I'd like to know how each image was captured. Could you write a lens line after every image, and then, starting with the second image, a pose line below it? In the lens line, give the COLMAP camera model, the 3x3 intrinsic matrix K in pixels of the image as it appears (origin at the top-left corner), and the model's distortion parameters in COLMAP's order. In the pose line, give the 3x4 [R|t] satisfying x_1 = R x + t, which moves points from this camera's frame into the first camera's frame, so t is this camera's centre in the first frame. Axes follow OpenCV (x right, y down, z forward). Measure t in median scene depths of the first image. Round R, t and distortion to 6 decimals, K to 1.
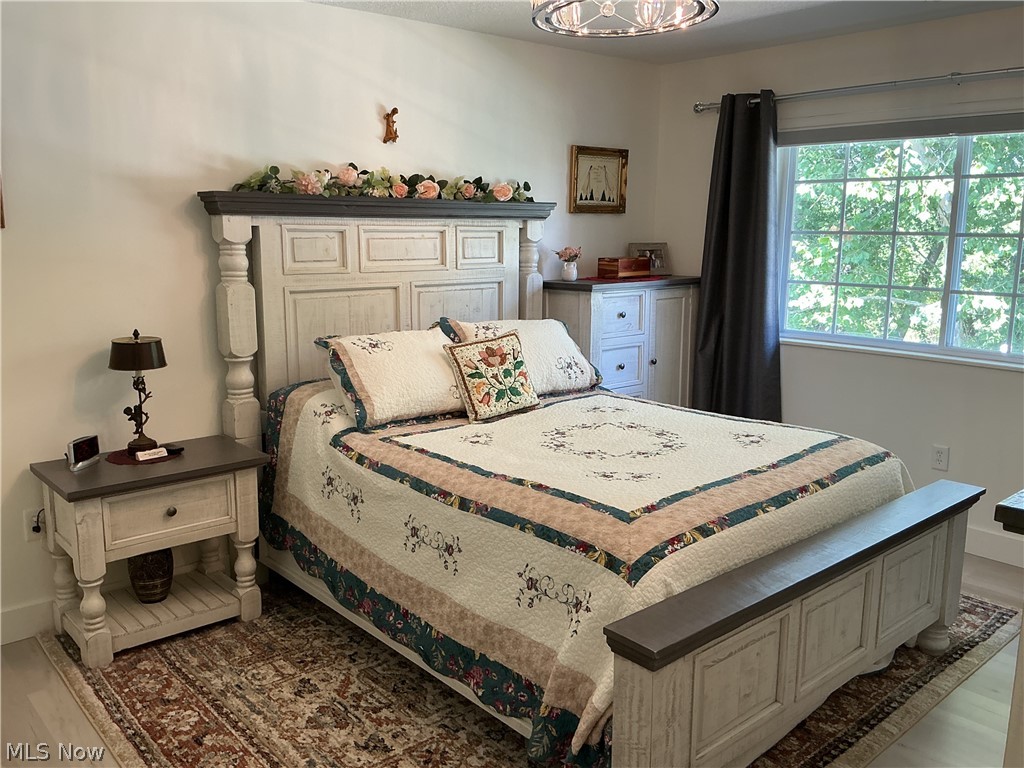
lens RADIAL K [[838.5, 0, 508.0], [0, 838.5, 381.4], [0, 0, 1]] dist [0.055545, -0.117703]
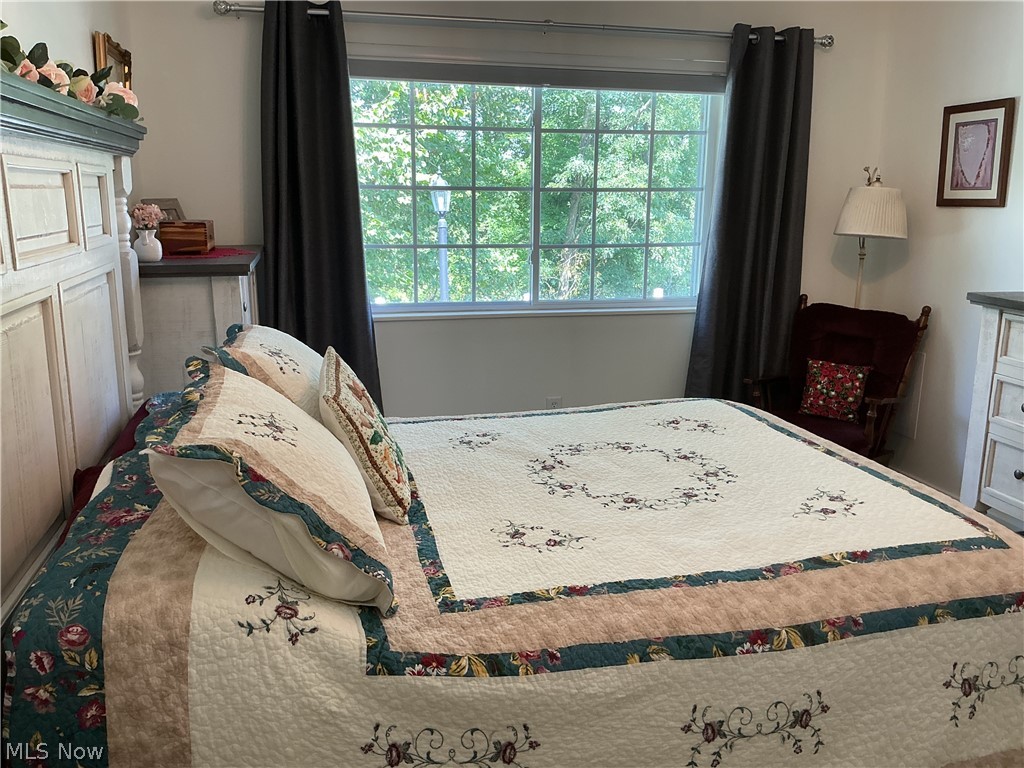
lens RADIAL K [[838.5, 0, 513.4], [0, 838.5, 385.5], [0, 0, 1]] dist [0.055545, -0.117703]
pose [[0.461216, -0.193380, 0.865958, -0.611766], [0.151186, 0.978817, 0.138060, -0.134665], [-0.874312, 0.067245, 0.480683, 0.861823]]
